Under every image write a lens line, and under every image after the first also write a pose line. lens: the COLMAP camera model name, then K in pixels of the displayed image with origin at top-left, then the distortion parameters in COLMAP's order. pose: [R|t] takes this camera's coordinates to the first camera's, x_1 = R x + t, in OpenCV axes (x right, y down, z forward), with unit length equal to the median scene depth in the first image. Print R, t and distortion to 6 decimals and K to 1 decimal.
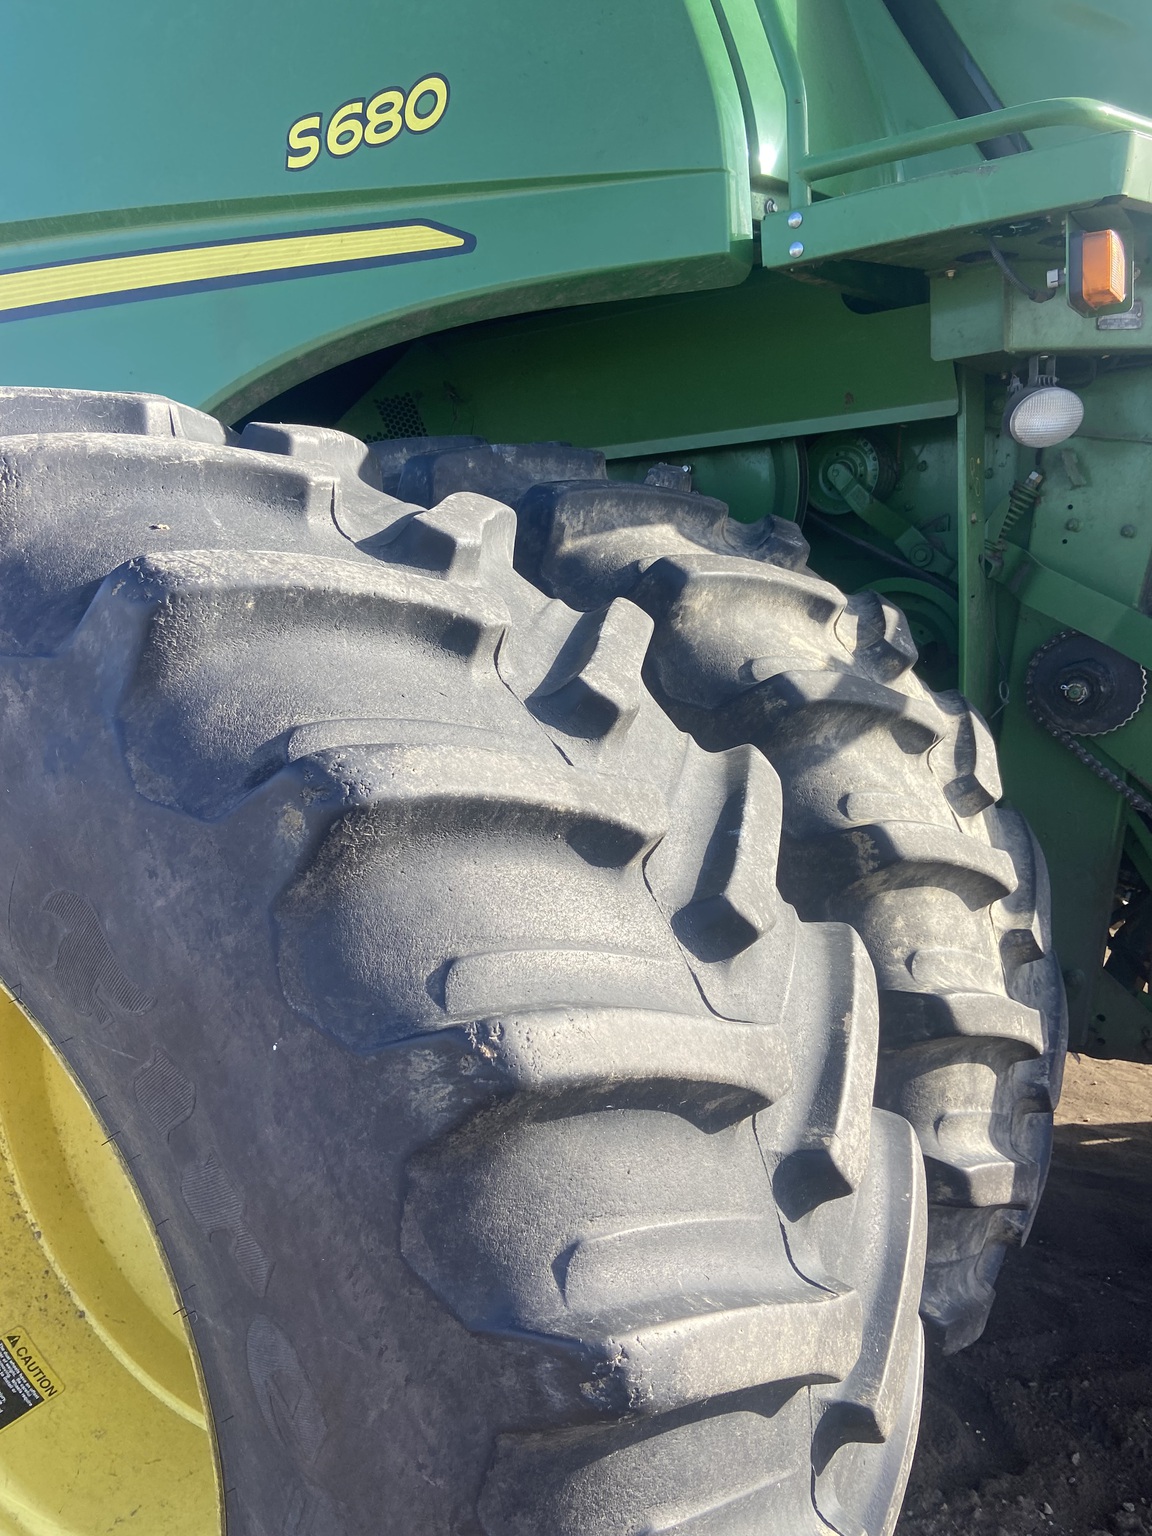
lens RADIAL K [[1186.2, 0, 576.0], [0, 1186.2, 768.0], [0, 0, 1]] dist [0.130278, -0.167207]
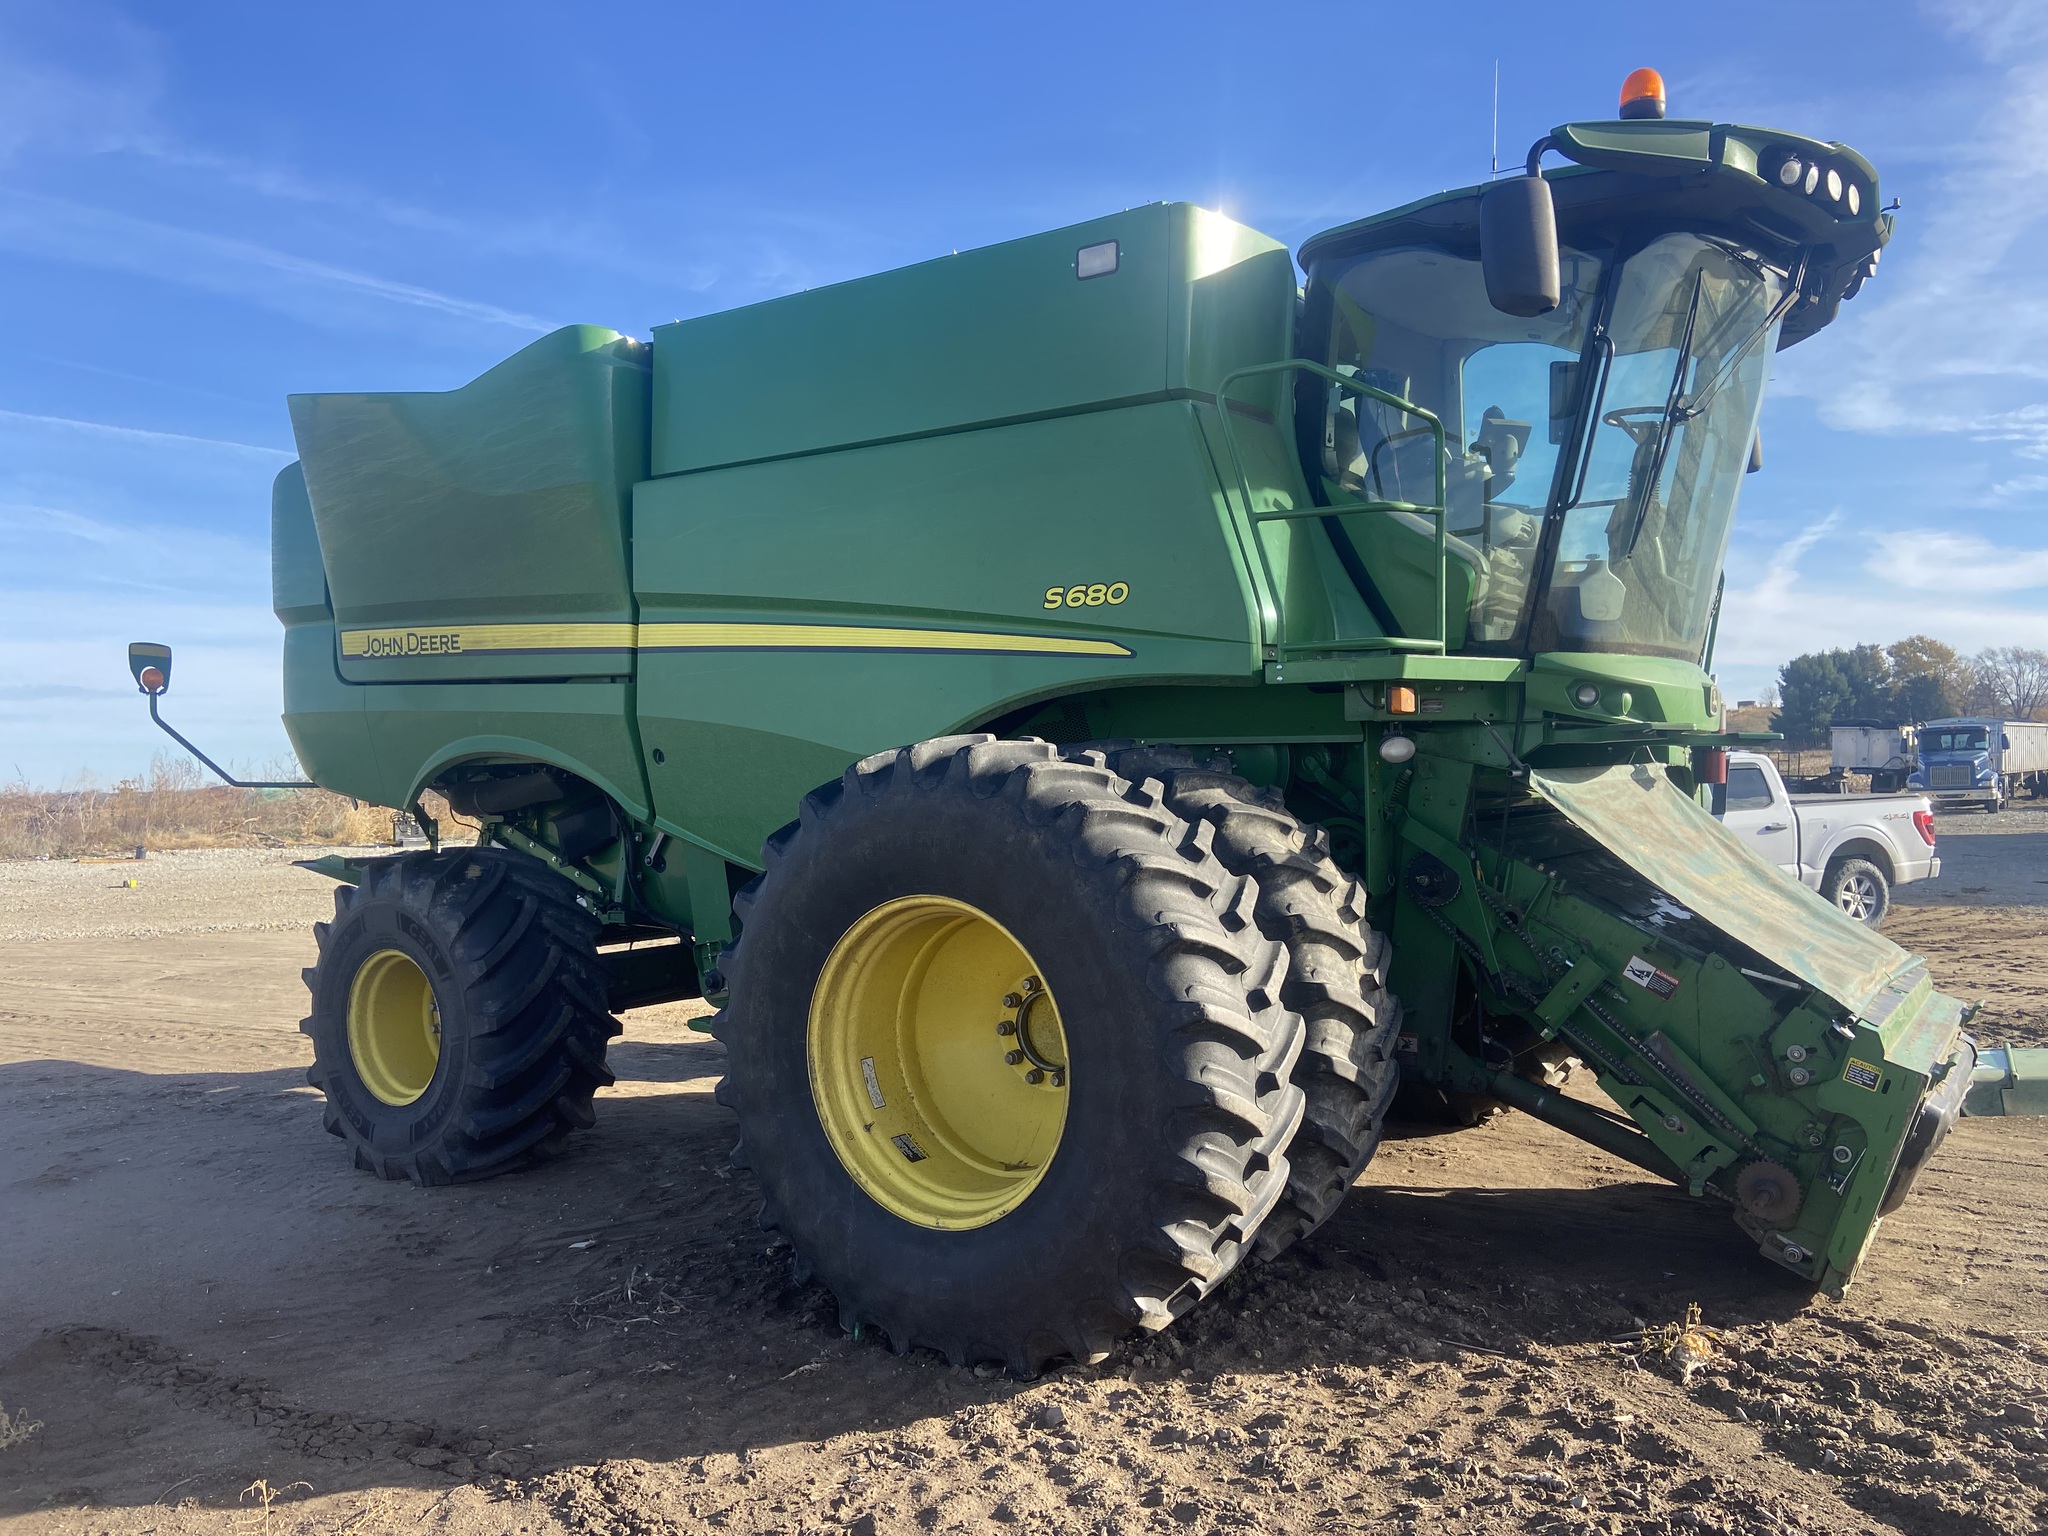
lens RADIAL K [[1581.7, 0, 1024.0], [0, 1581.7, 768.0], [0, 0, 1]] dist [0.130278, -0.167207]
pose [[0.997589, 0.057122, -0.039414, -0.191834], [-0.062939, 0.983945, -0.167003, 0.304324], [0.029242, 0.169081, 0.985168, -2.118785]]
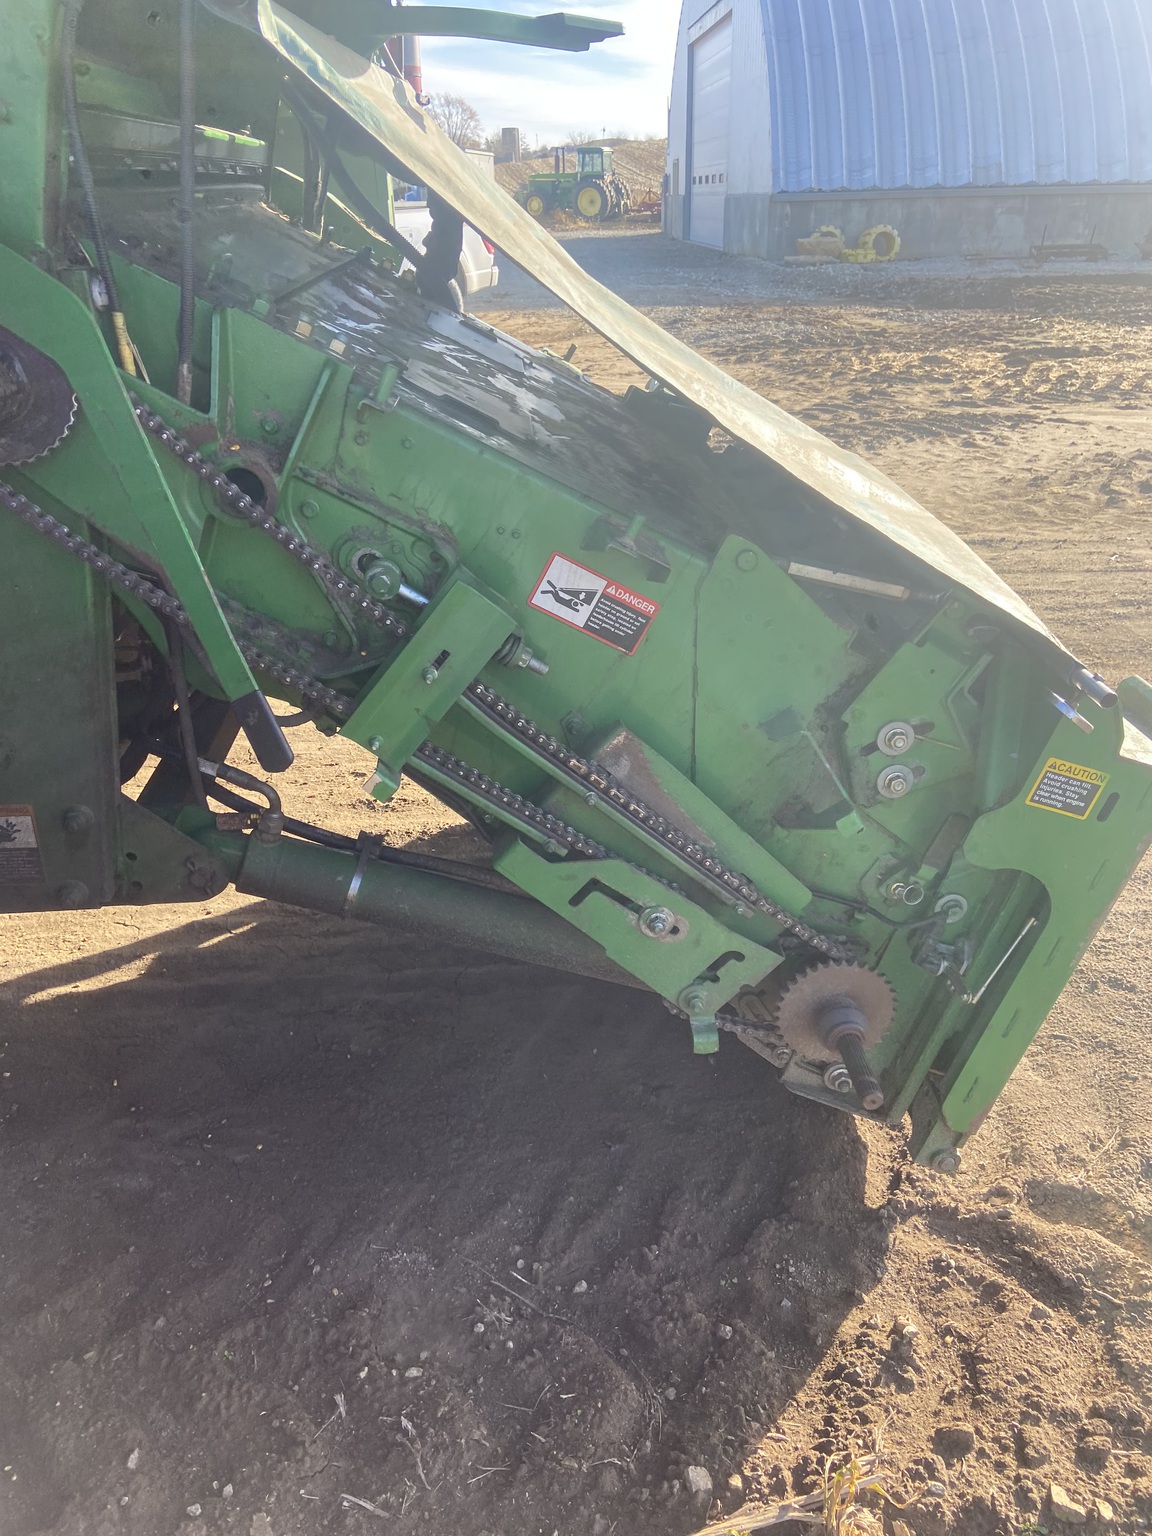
lens RADIAL K [[1174.8, 0, 613.4], [0, 1174.8, 770.3], [0, 0, 1]] dist [0.096860, -0.165376]
pose [[0.799411, -0.199985, 0.566522, 0.400189], [0.046305, 0.960676, 0.273783, -0.039781], [-0.598997, -0.192632, 0.777236, 0.414806]]
